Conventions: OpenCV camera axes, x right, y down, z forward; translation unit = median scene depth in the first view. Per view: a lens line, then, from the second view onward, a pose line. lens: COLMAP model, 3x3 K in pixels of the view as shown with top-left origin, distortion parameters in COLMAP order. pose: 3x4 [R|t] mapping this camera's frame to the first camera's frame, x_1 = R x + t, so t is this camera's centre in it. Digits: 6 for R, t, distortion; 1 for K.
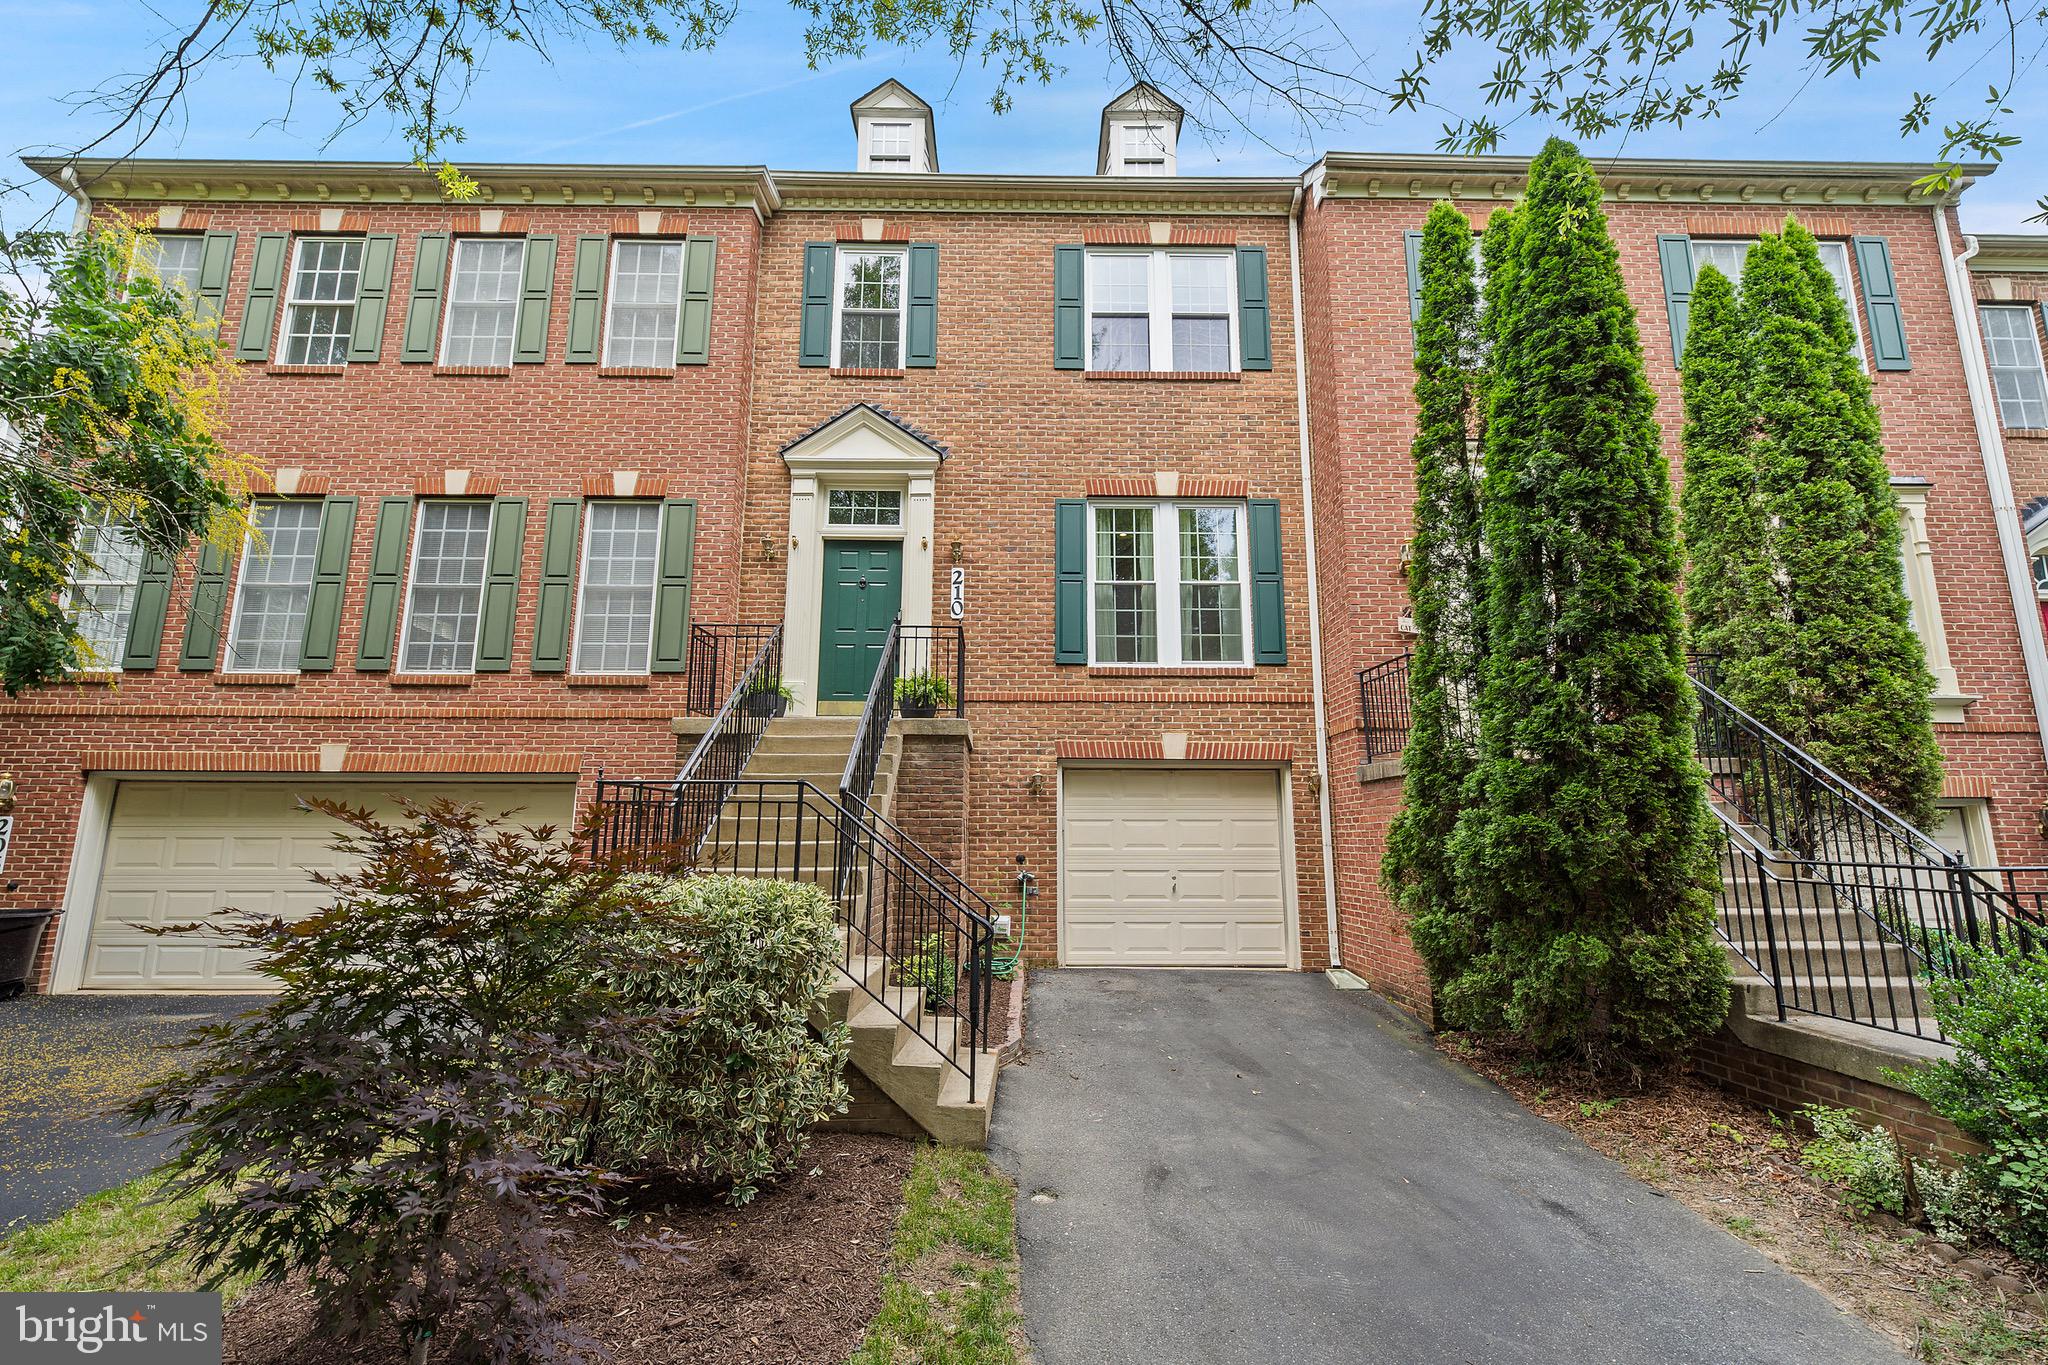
lens RADIAL K [[821.7, 0, 1024.0], [0, 821.7, 682.5], [0, 0, 1]] dist [-0.001884, -0.000446]
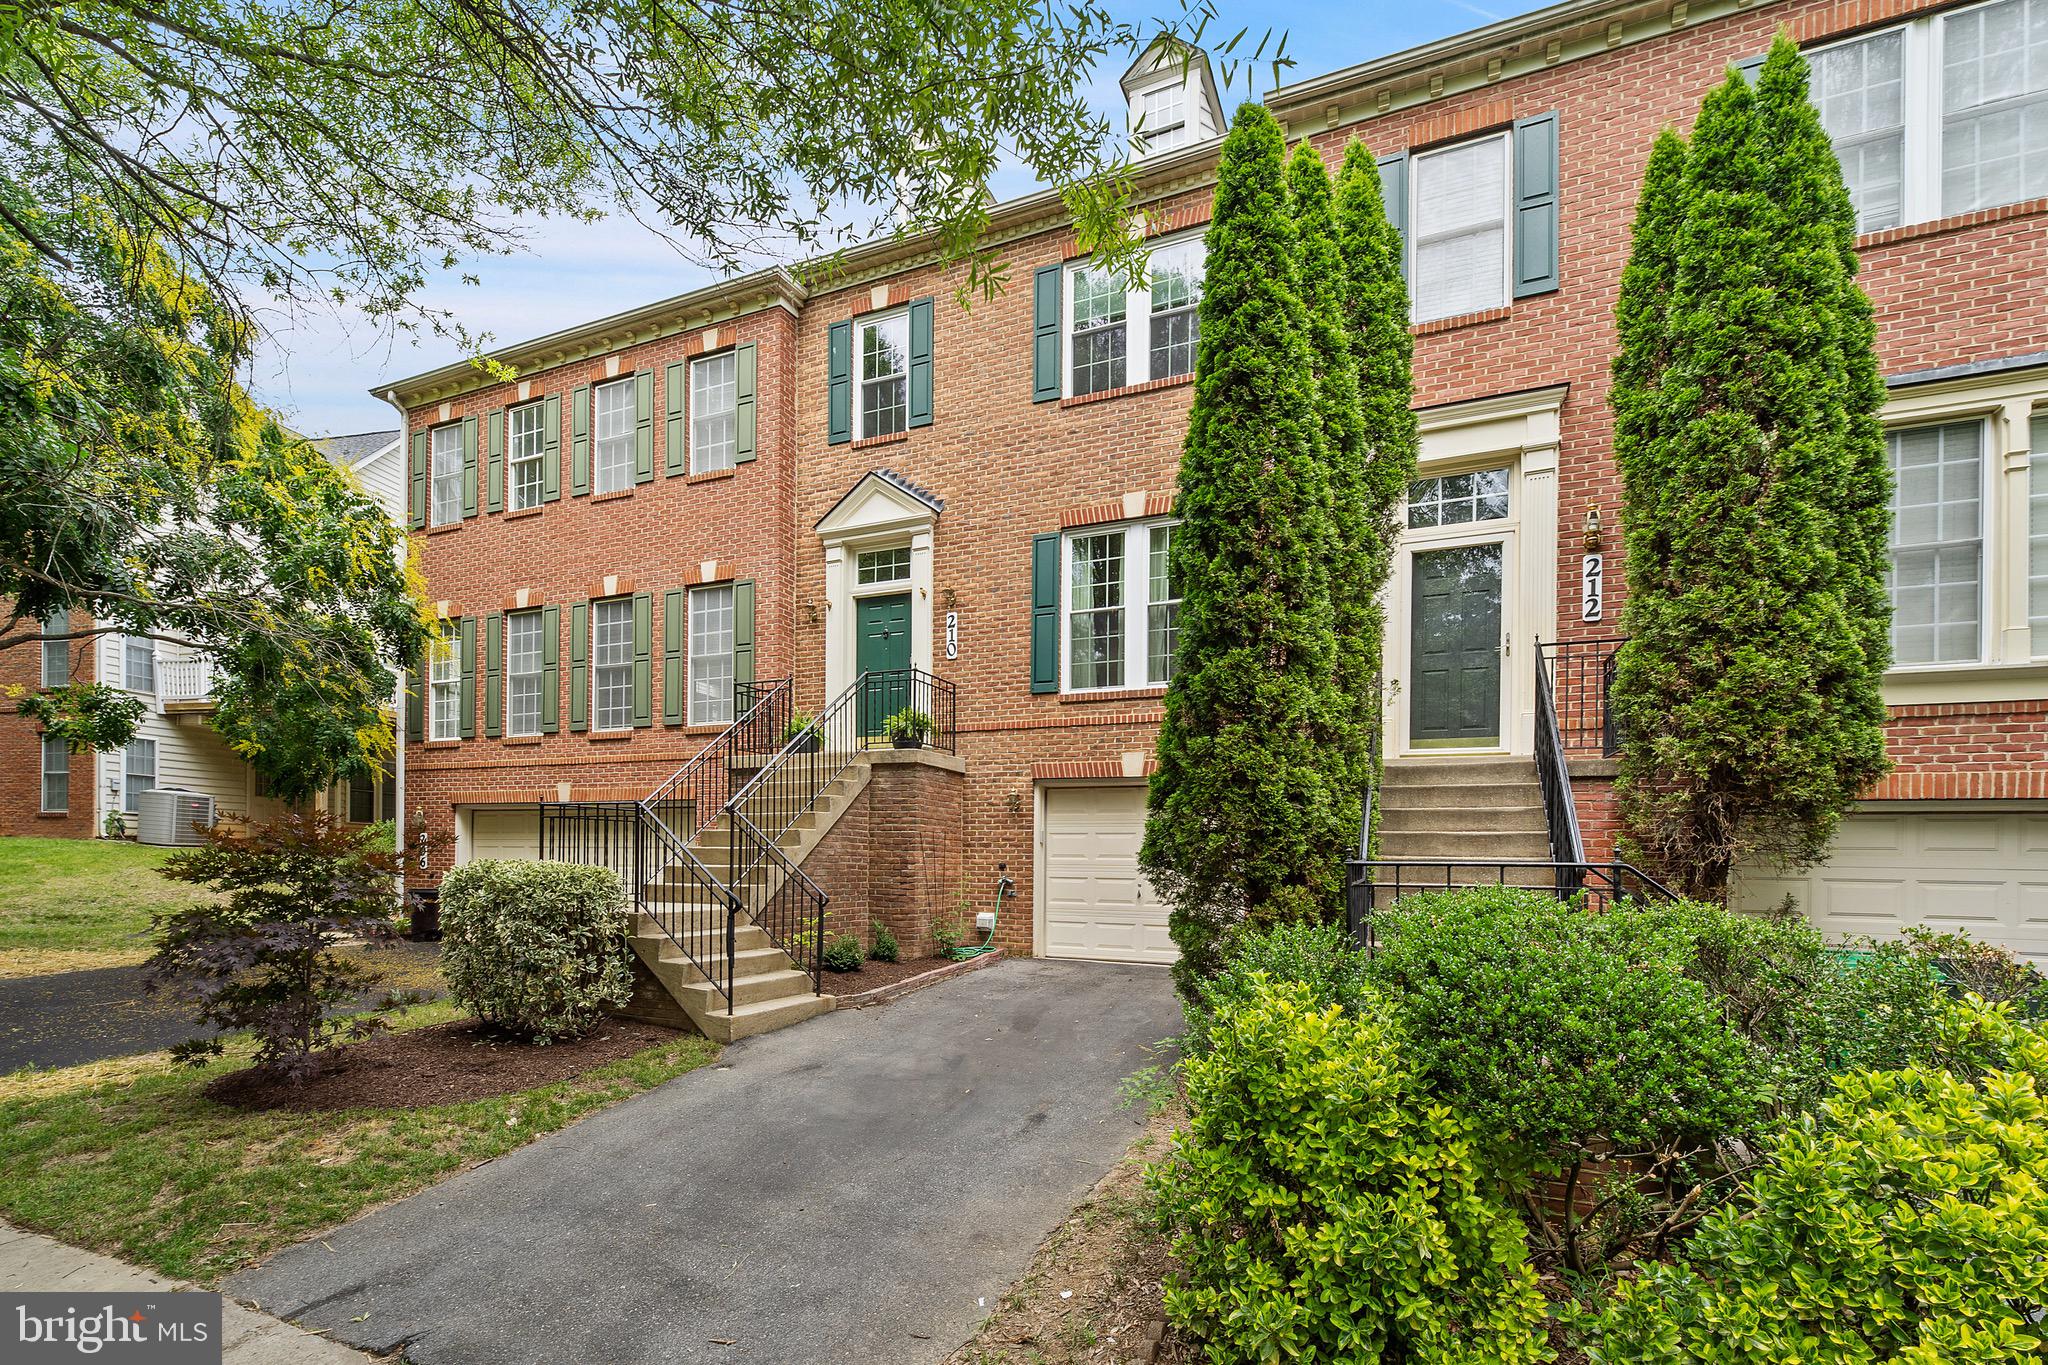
lens RADIAL K [[828.9, 0, 1025.5], [0, 828.9, 843.0], [0, 0, 1]] dist [0.000347, -0.000081]
pose [[0.925408, 0.001336, -0.378971, 0.437162], [0.060975, 0.986440, 0.152373, 0.004877], [0.374035, -0.164115, 0.912778, -0.049684]]
